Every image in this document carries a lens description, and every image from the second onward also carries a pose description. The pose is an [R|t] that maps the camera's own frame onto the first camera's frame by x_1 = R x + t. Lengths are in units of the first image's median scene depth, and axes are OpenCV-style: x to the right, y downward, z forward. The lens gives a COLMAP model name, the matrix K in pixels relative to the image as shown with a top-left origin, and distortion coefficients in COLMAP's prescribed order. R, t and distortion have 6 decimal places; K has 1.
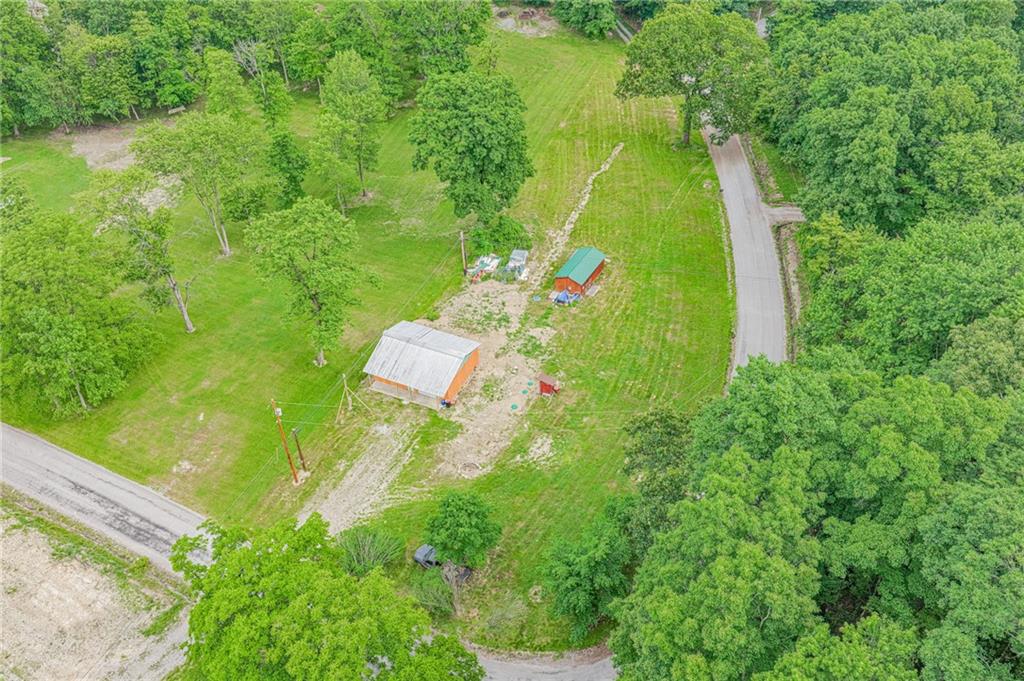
lens RADIAL K [[851.0, 0, 513.6], [0, 851.0, 342.6], [0, 0, 1]] dist [-0.012027, 0.027833]
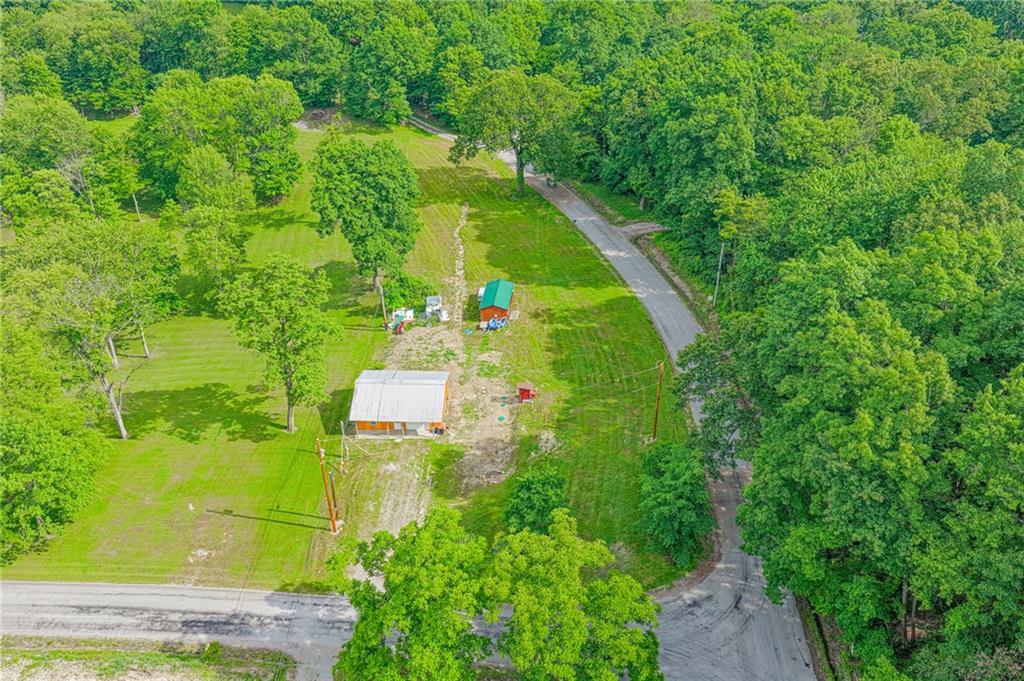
lens RADIAL K [[851.0, 0, 511.7], [0, 851.0, 337.8], [0, 0, 1]] dist [-0.012027, 0.027833]
pose [[0.924850, -0.199501, 0.323810, -0.273884], [0.245407, 0.963461, -0.107326, 0.084623], [-0.290566, 0.178725, 0.940015, -0.008752]]
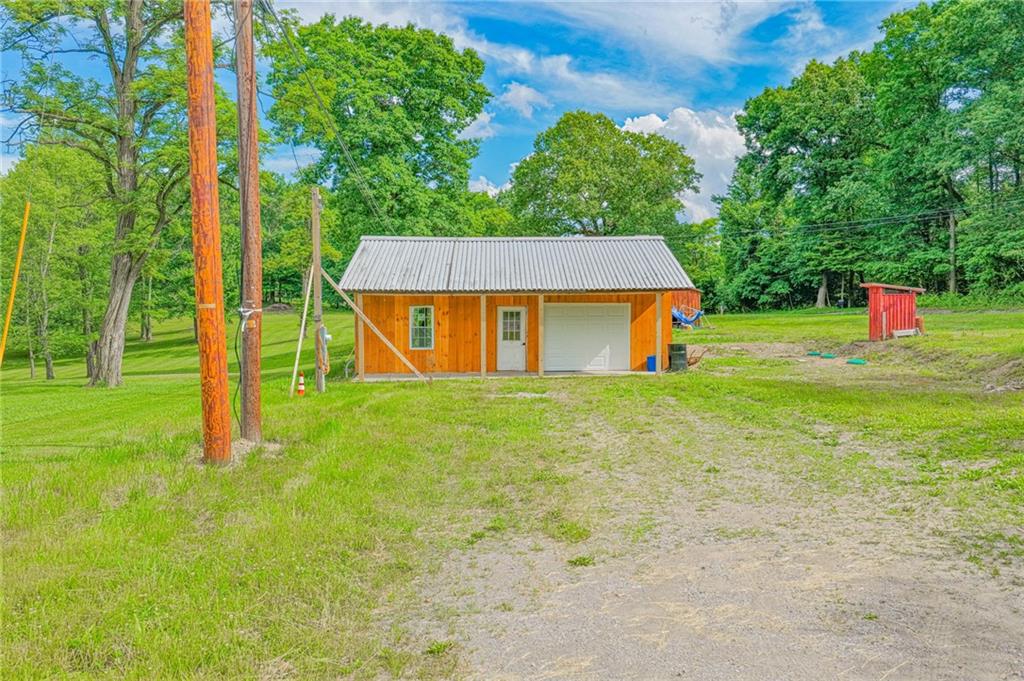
lens RADIAL K [[851.0, 0, 511.0], [0, 851.0, 337.8], [0, 0, 1]] dist [-0.012027, 0.027833]
pose [[0.902143, -0.015389, 0.431162, -0.216152], [0.276467, 0.787836, -0.550346, 0.180155], [-0.331215, 0.615693, 0.714995, 0.726301]]
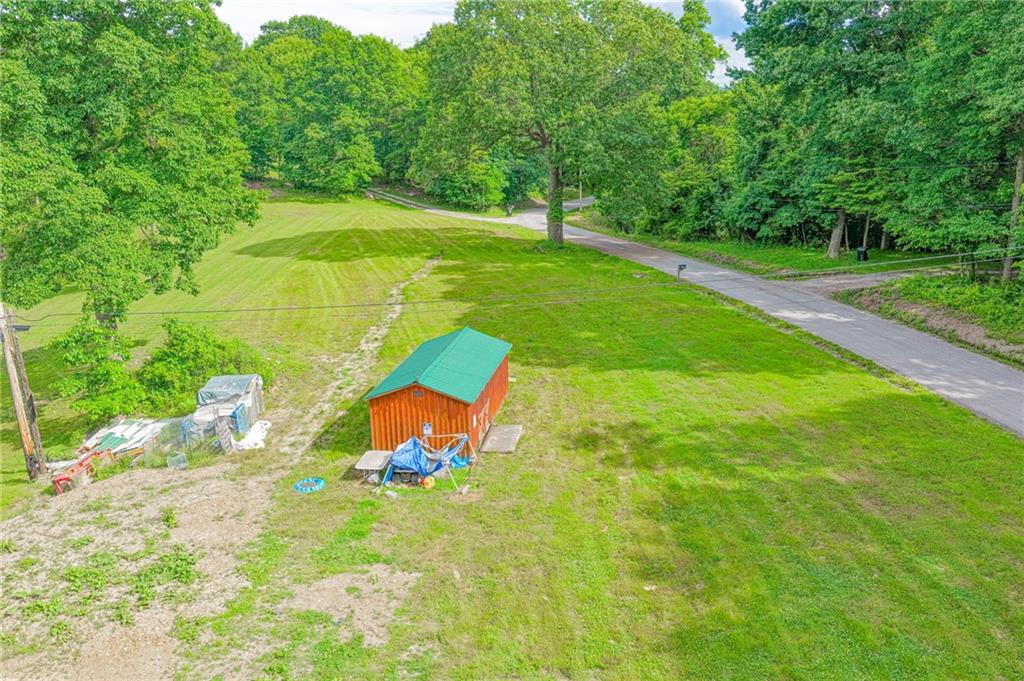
lens RADIAL K [[851.0, 0, 513.2], [0, 851.0, 336.4], [0, 0, 1]] dist [-0.012027, 0.027833]
pose [[0.947093, -0.082800, 0.310096, 0.010182], [0.205750, 0.898148, -0.388583, 0.021295], [-0.246337, 0.431826, 0.867666, 0.760250]]
